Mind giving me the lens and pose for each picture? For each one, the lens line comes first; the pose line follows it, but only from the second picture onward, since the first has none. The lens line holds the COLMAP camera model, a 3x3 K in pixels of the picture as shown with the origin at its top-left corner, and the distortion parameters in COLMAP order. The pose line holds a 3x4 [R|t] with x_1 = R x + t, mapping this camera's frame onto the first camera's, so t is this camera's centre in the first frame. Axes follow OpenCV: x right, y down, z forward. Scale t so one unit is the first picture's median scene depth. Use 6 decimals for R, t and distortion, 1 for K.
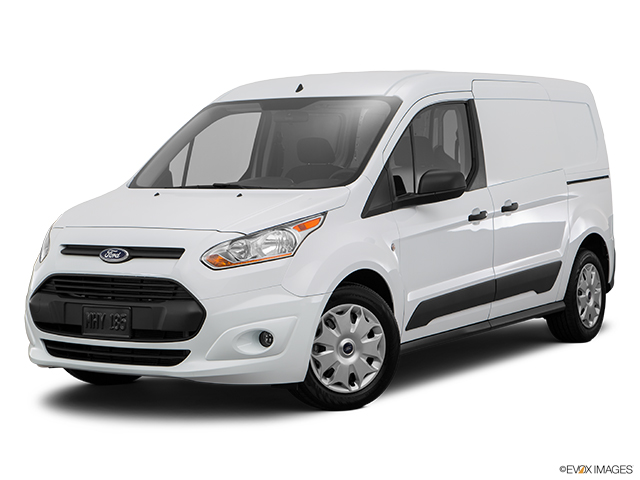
lens RADIAL K [[1251.9, 0, 320.9], [0, 1251.9, 239.0], [0, 0, 1]] dist [0.122339, 0.000000]
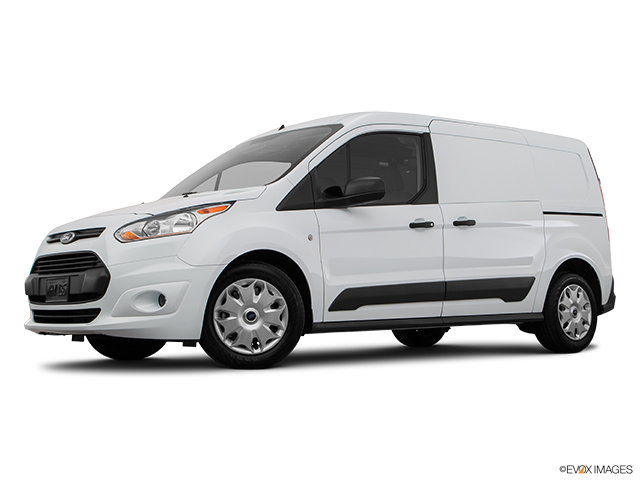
lens RADIAL K [[846.0, 0, 322.9], [0, 846.0, 252.1], [0, 0, 1]] dist [0.091658, 0.000000]
pose [[0.955648, -0.018903, -0.293903, 0.318921], [-0.014029, 0.993883, -0.109541, 0.113126], [0.294176, 0.108806, 0.949538, 0.258683]]
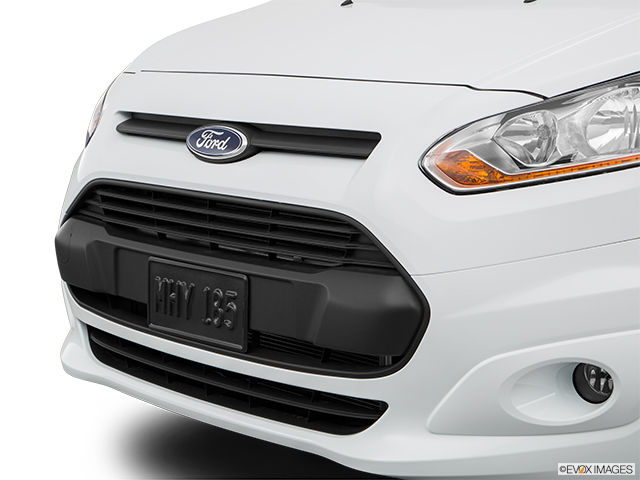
lens RADIAL K [[1251.9, 0, 320.6], [0, 1251.9, 227.5], [0, 0, 1]] dist [0.122339, 0.000000]
pose [[0.974334, 0.038693, -0.221758, -0.038618], [-0.012602, 0.992948, 0.117883, -0.008059], [0.224756, -0.112063, 0.967950, 0.589455]]
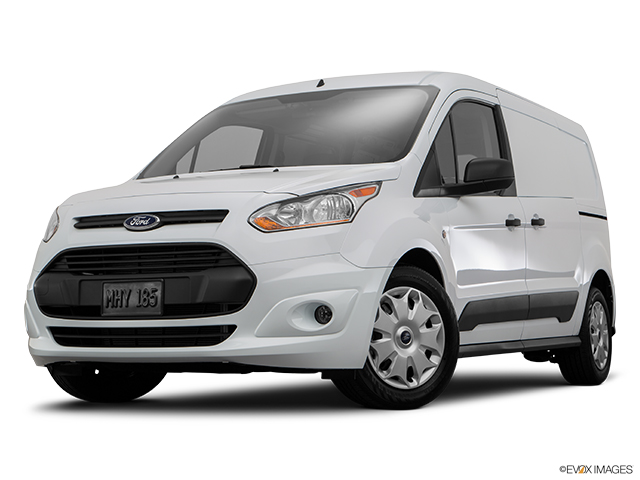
lens RADIAL K [[1170.3, 0, 318.0], [0, 1170.3, 236.1], [0, 0, 1]] dist [0.049065, 0.000000]
pose [[0.995895, 0.010726, 0.089875, -0.112671], [0.001097, 0.991451, -0.130477, 0.123039], [-0.090506, 0.130040, 0.987369, 0.192008]]
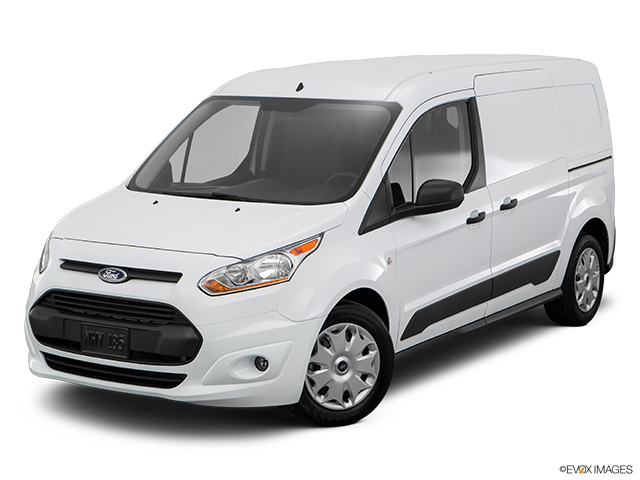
lens RADIAL K [[1273.3, 0, 321.4], [0, 1273.3, 238.8], [0, 0, 1]] dist [0.131526, 0.000000]
pose [[0.999862, 0.016291, -0.003360, 0.006174], [-0.015932, 0.995981, 0.088139, -0.106028], [0.004782, -0.088073, 0.996103, -0.020054]]
